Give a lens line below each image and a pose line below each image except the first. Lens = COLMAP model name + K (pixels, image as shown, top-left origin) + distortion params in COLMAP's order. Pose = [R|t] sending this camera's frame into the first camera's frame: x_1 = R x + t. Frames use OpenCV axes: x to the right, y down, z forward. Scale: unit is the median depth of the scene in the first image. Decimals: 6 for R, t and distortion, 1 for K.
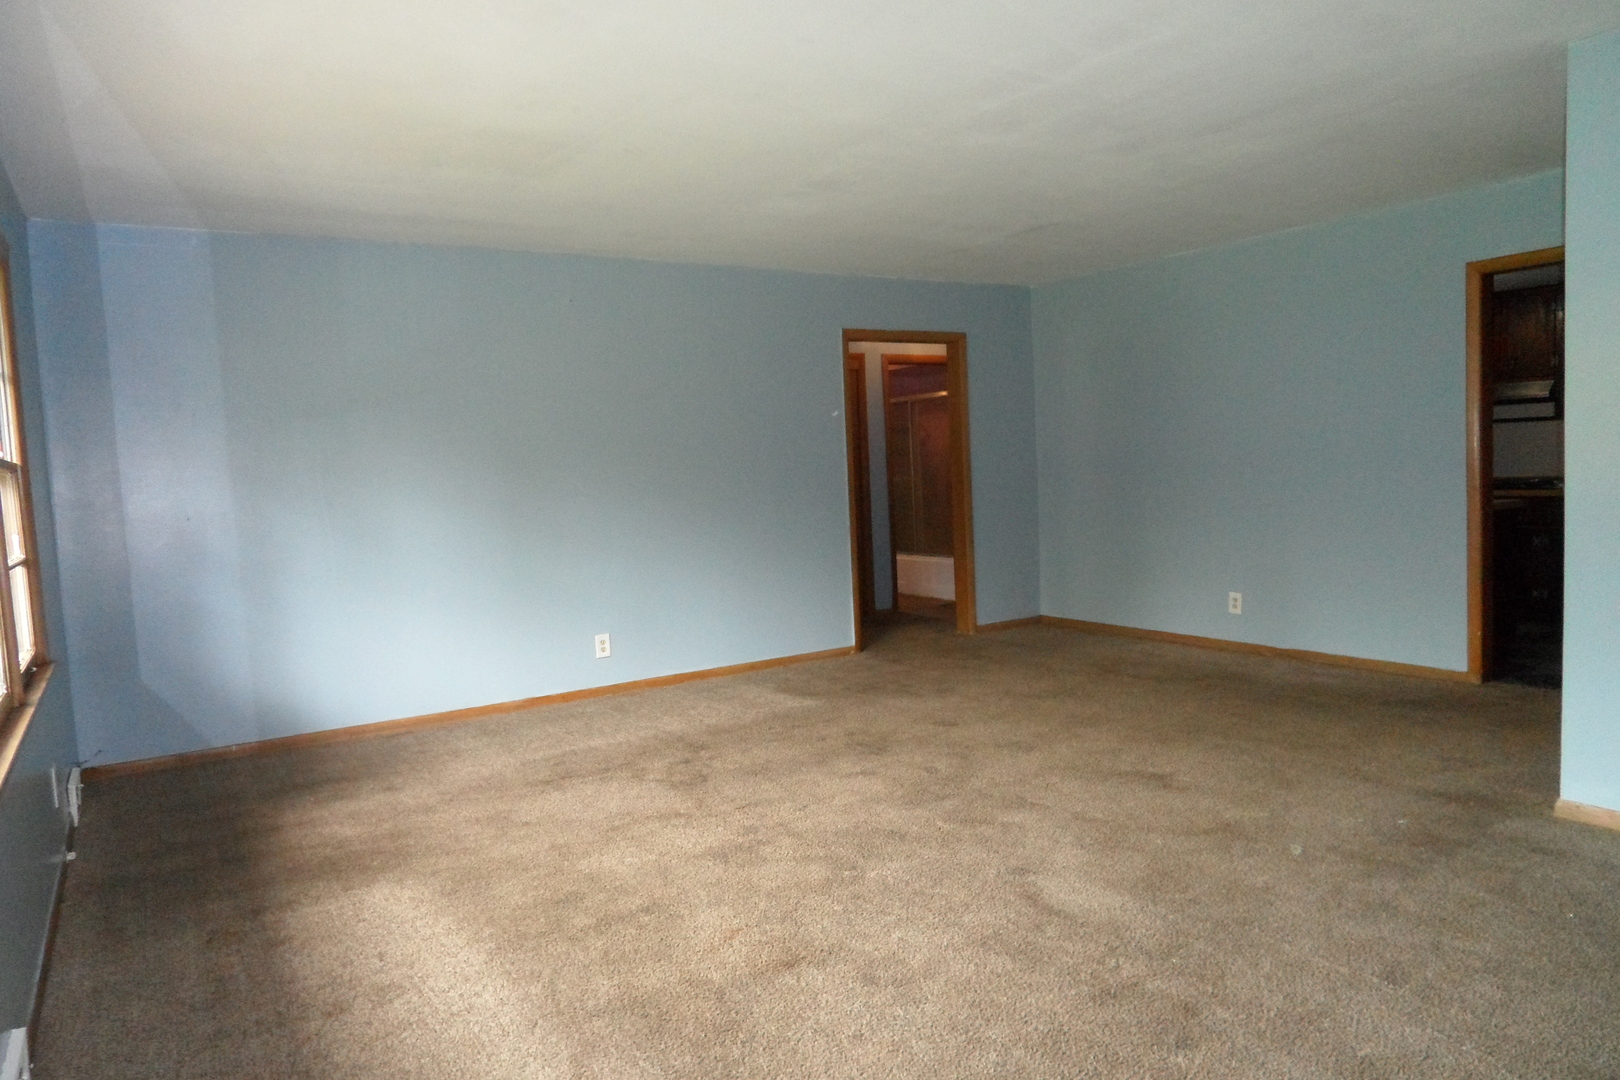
lens RADIAL K [[1044.8, 0, 805.1], [0, 1044.8, 541.9], [0, 0, 1]] dist [-0.062440, 0.045334]
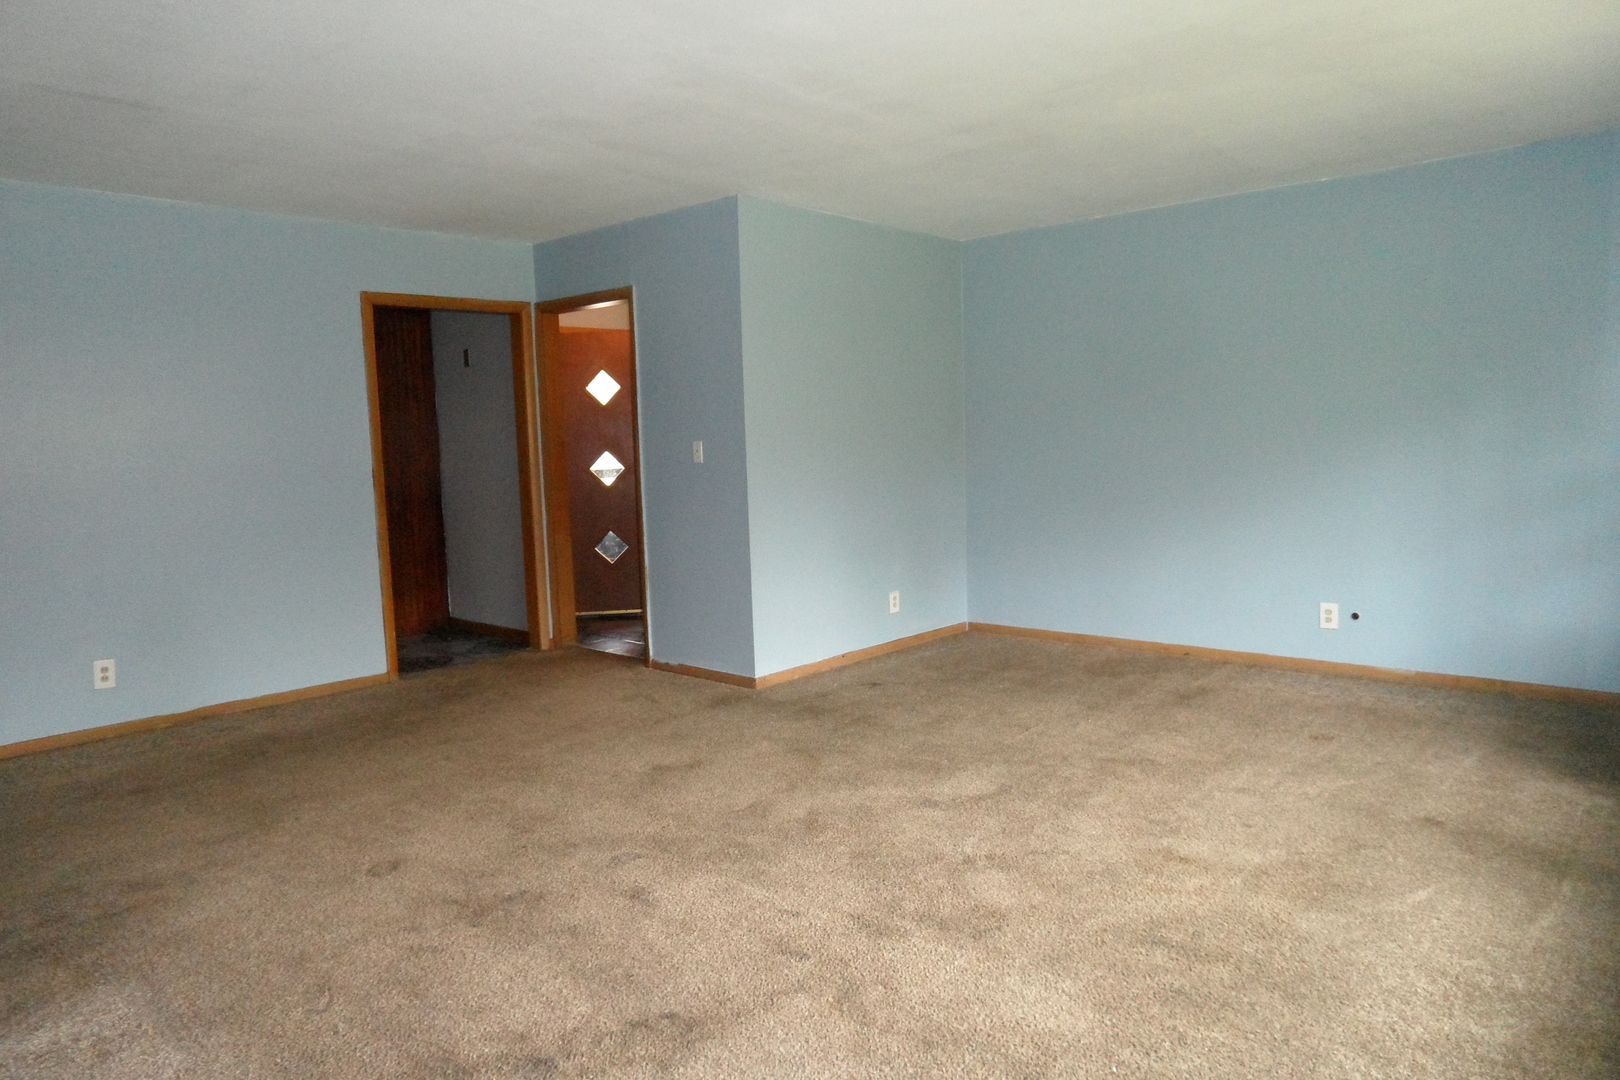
lens RADIAL K [[1044.8, 0, 805.1], [0, 1044.8, 541.9], [0, 0, 1]] dist [-0.062440, 0.045334]
pose [[-0.266309, -0.047213, 0.962731, -0.703092], [0.111686, 0.990561, 0.079472, -0.062162], [-0.957395, 0.128688, -0.258522, 1.153554]]
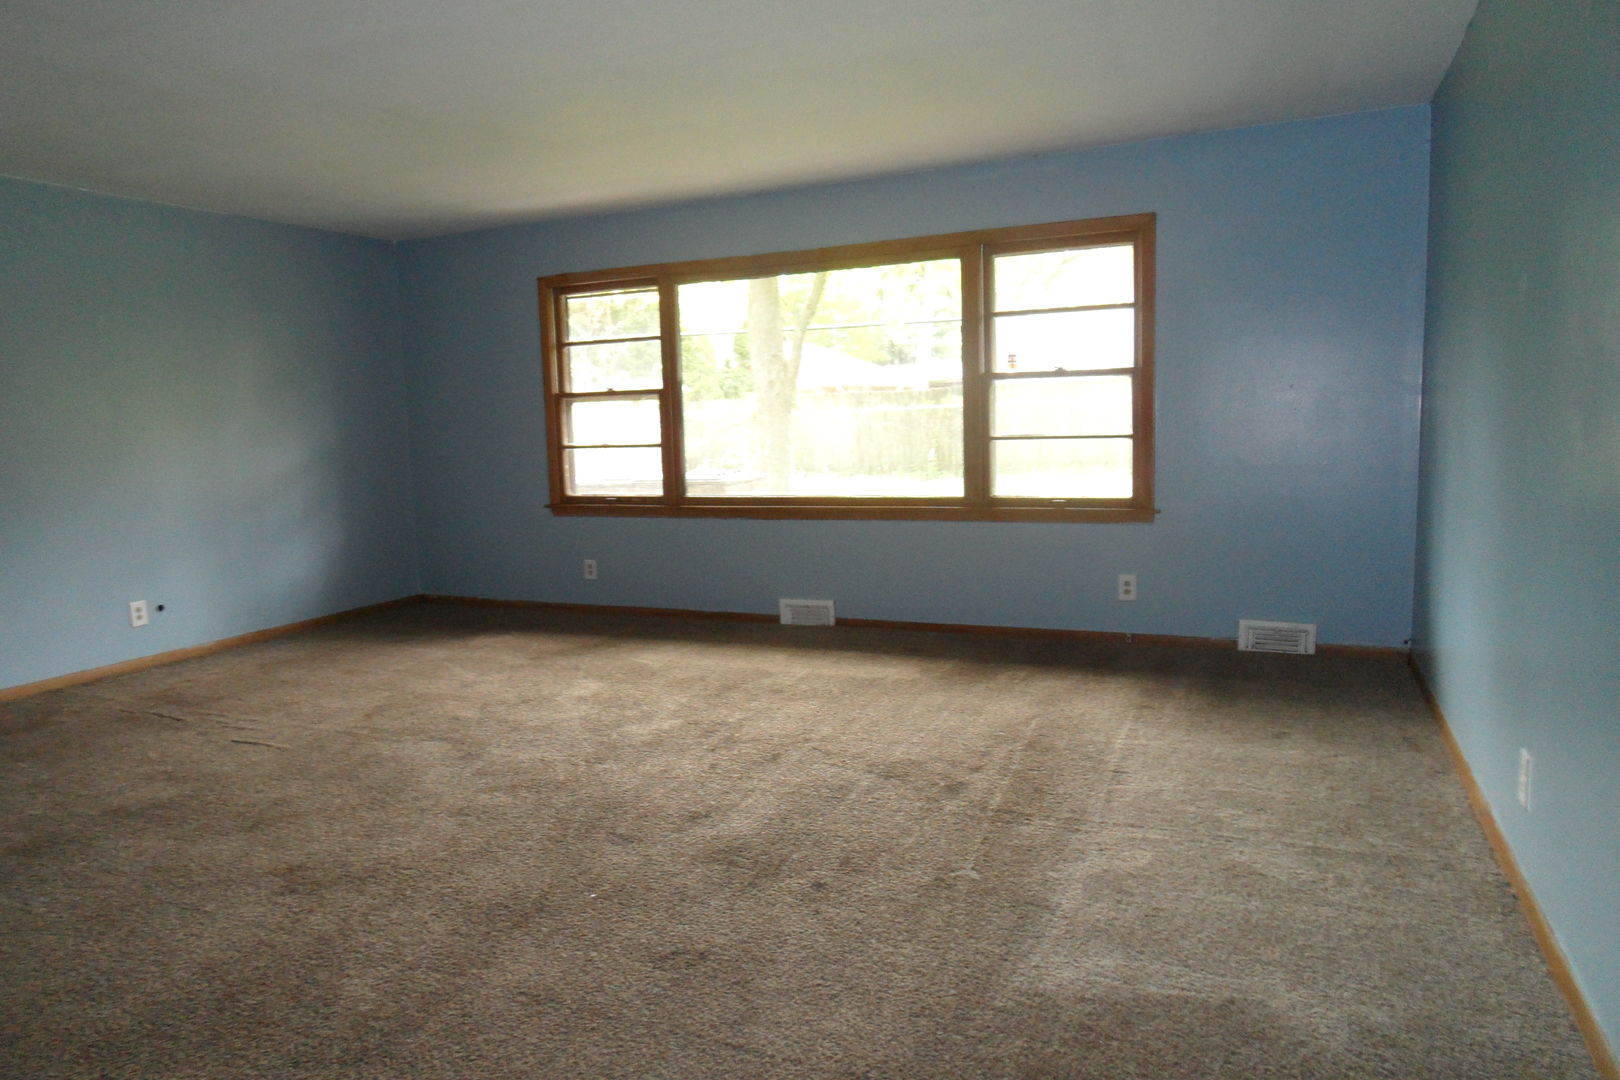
lens RADIAL K [[1044.8, 0, 805.1], [0, 1044.8, 541.9], [0, 0, 1]] dist [-0.062440, 0.045334]
pose [[-0.837408, 0.141520, -0.527939, 0.403488], [0.033156, 0.977273, 0.209378, -0.142798], [0.545571, 0.157830, -0.823069, 1.808857]]
